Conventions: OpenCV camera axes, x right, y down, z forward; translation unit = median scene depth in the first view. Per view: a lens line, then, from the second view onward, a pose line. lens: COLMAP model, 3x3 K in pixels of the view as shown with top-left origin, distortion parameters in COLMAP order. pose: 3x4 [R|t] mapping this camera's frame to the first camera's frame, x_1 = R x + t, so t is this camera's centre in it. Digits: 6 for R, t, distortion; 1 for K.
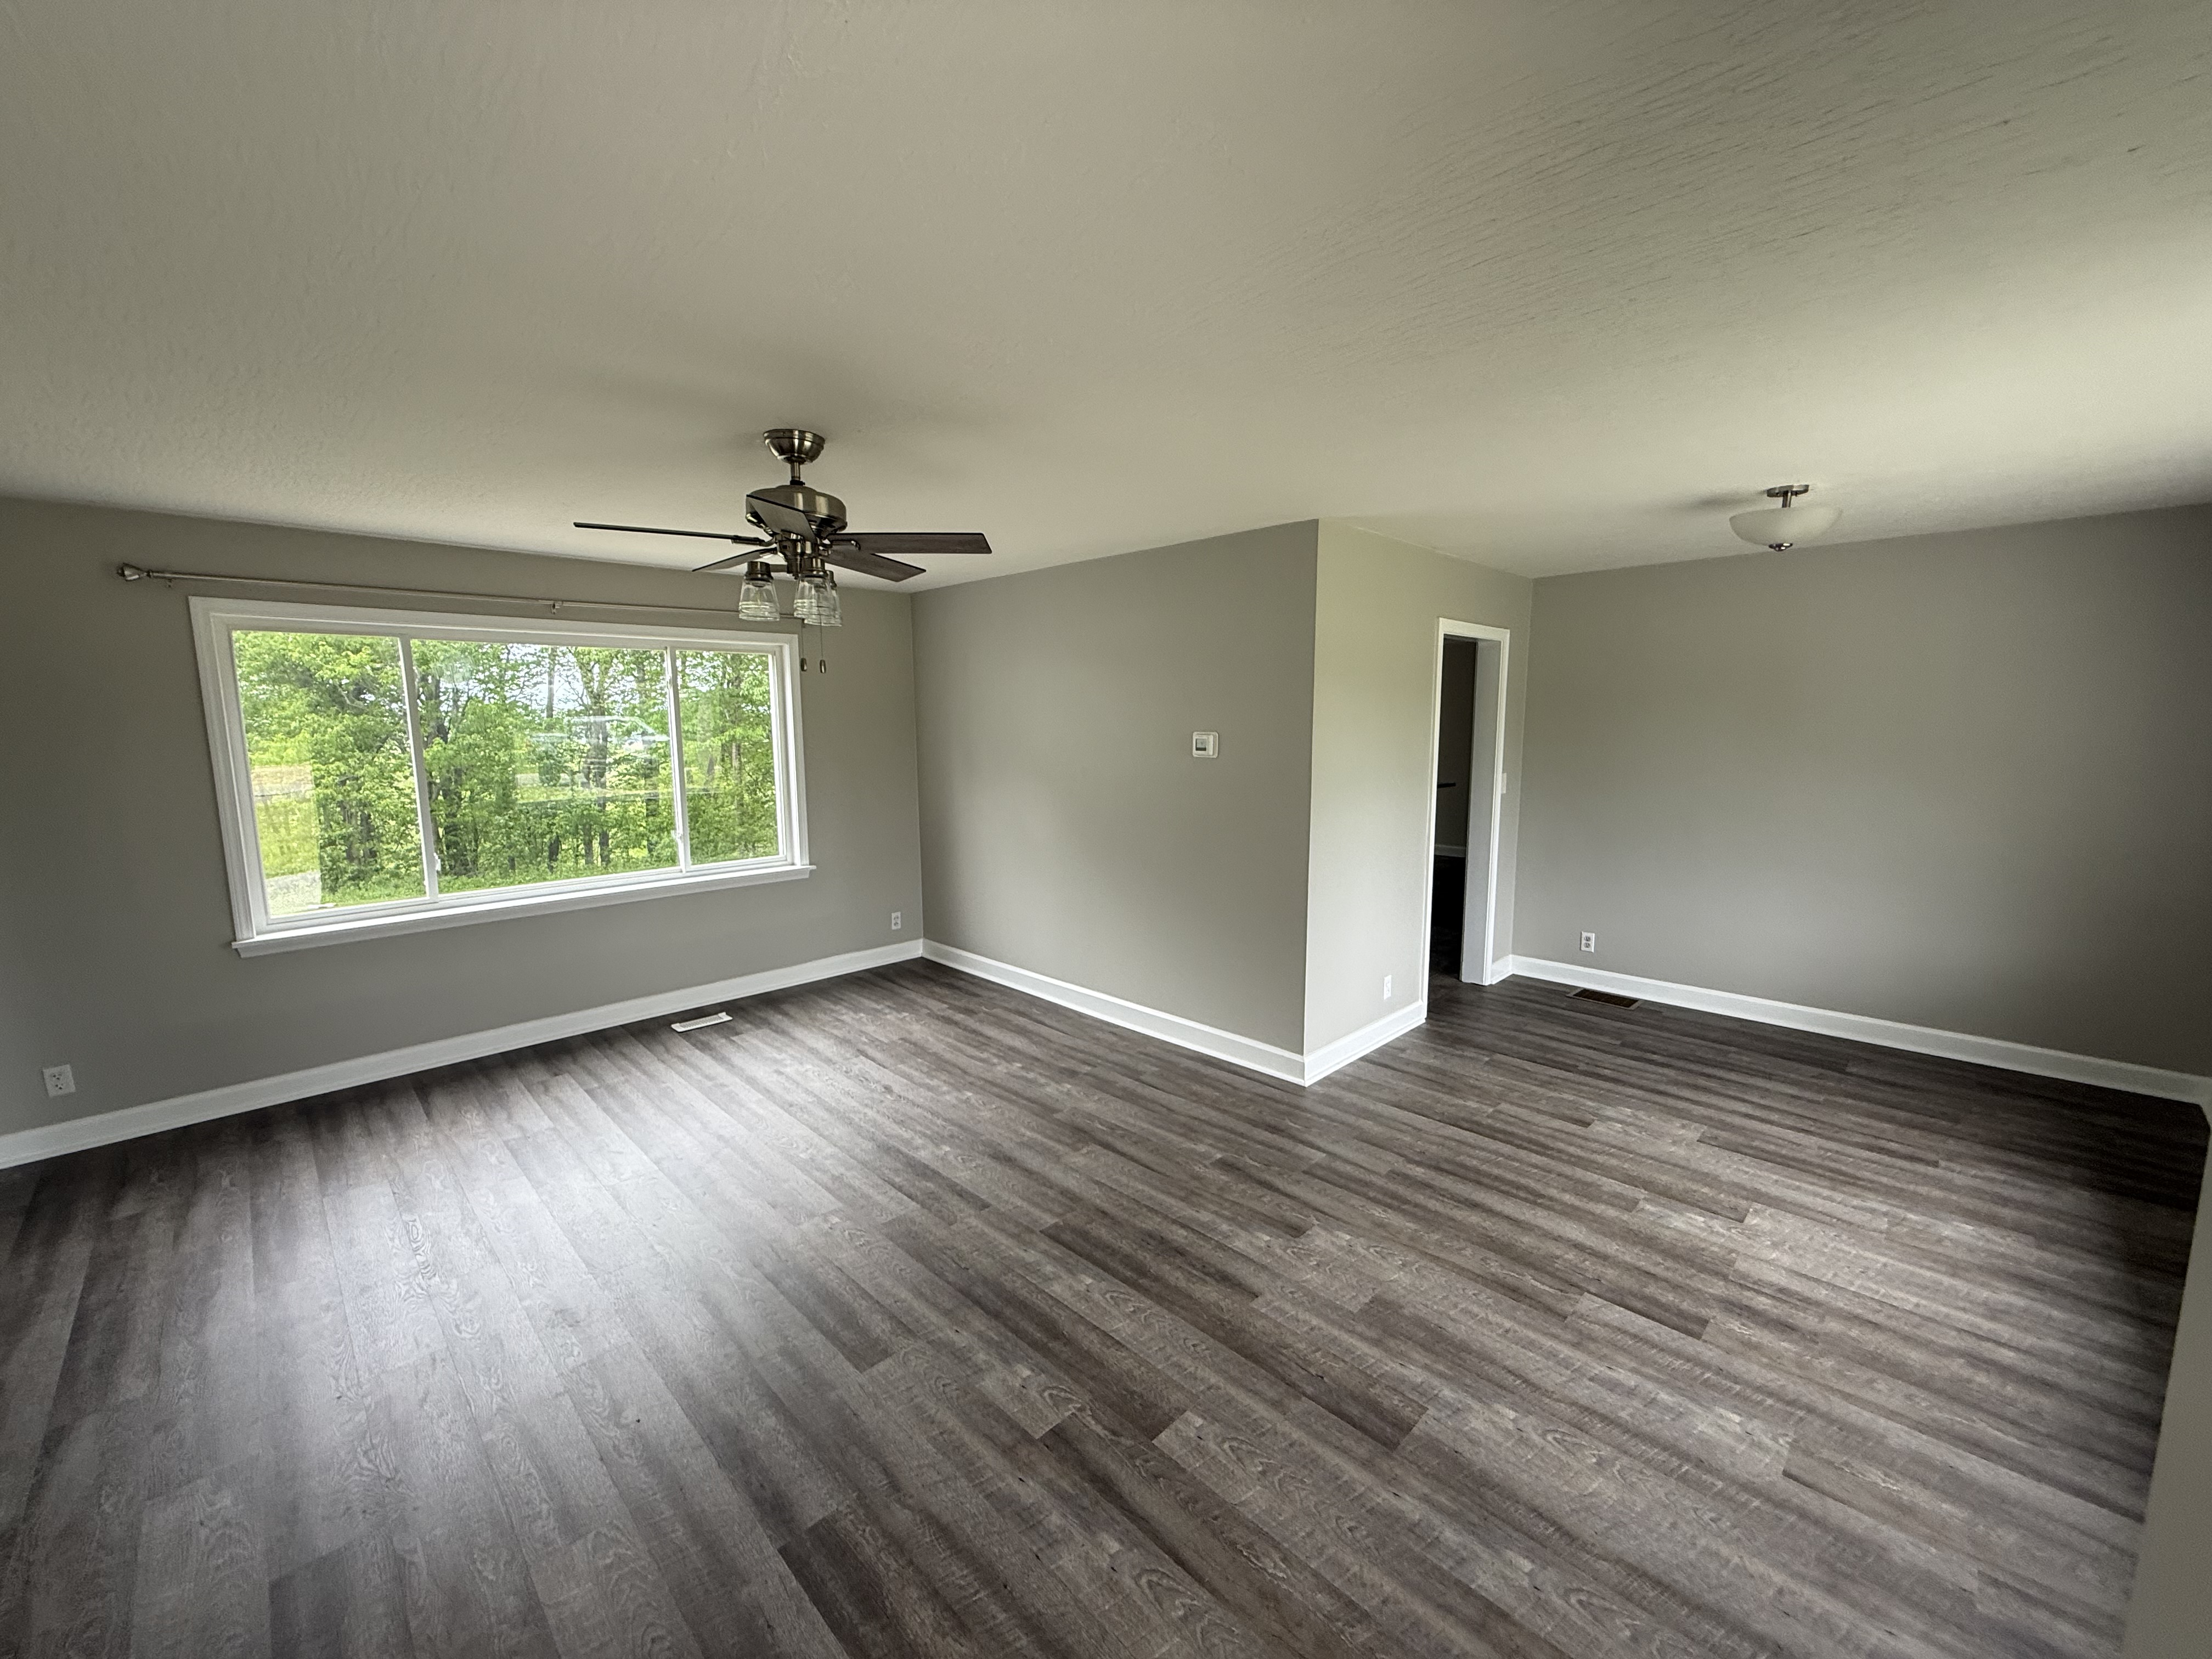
lens RADIAL K [[880.2, 0, 1106.0], [0, 880.2, 829.5], [0, 0, 1]] dist [-0.001676, -0.000087]
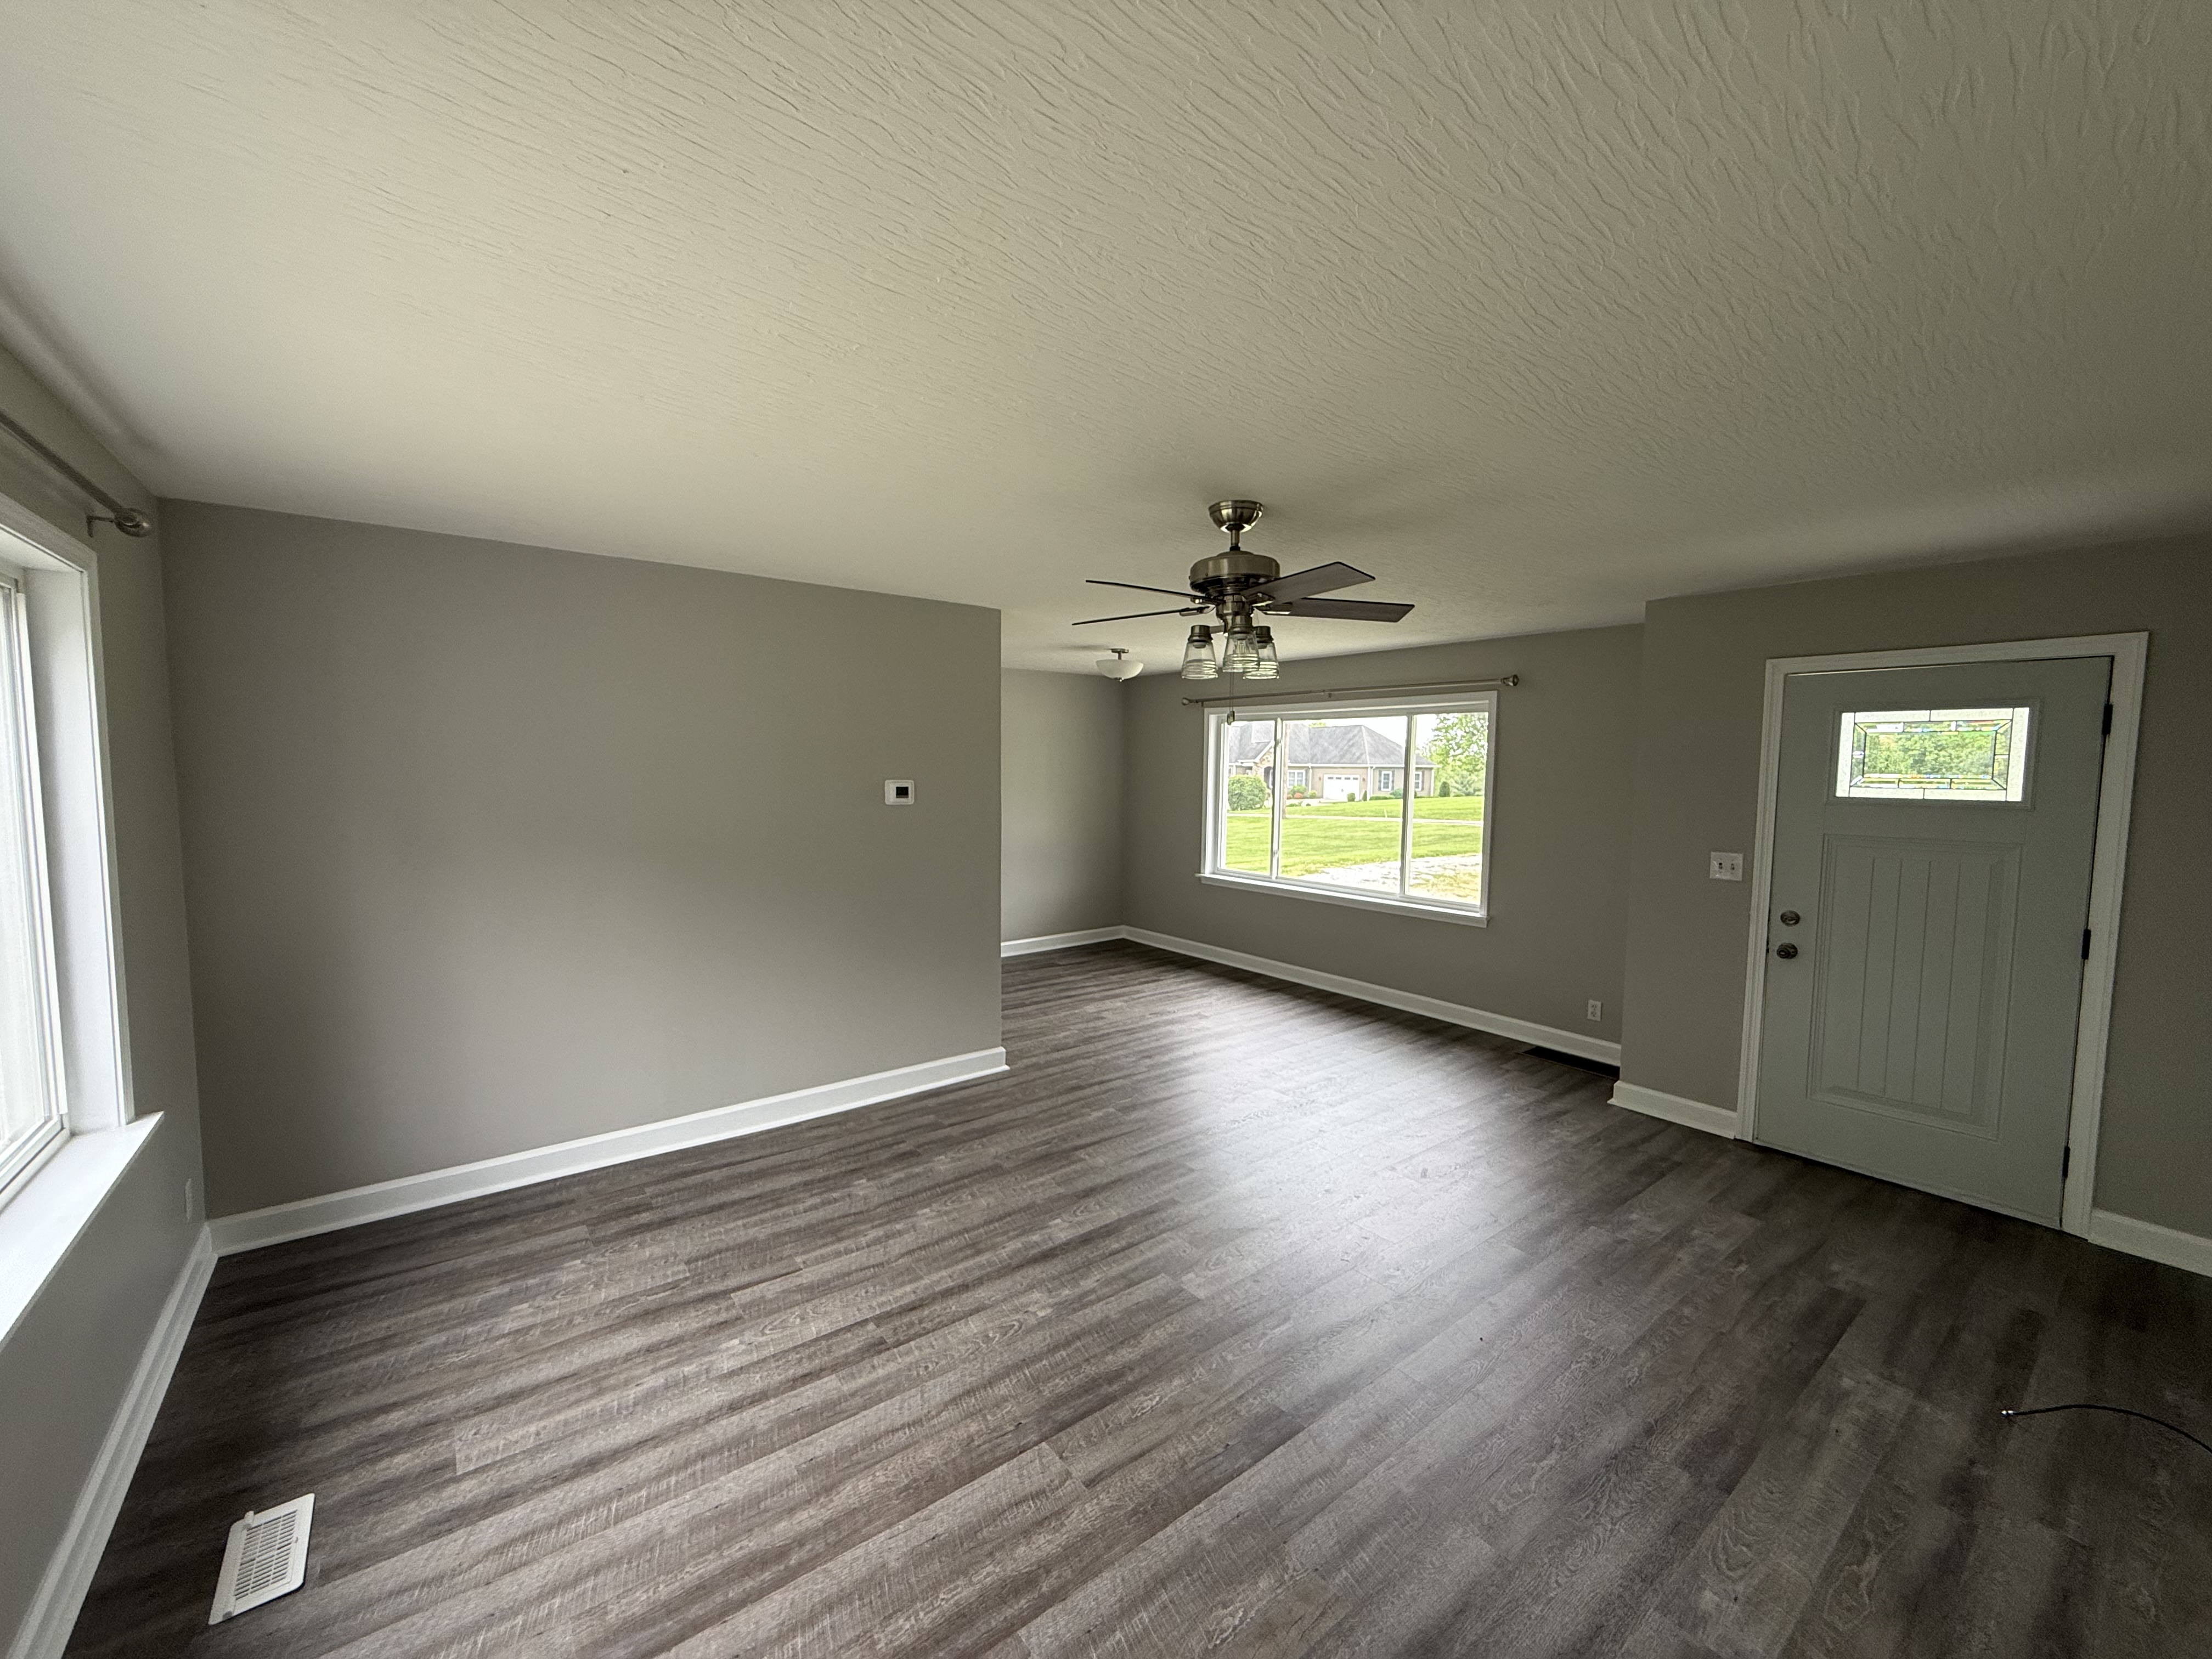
lens RADIAL K [[880.2, 0, 1106.0], [0, 880.2, 829.5], [0, 0, 1]] dist [-0.001676, -0.000087]
pose [[0.118905, -0.066699, 0.990663, -0.889575], [0.114861, 0.991967, 0.053001, -0.080633], [-0.986240, 0.107486, 0.125611, 0.645979]]
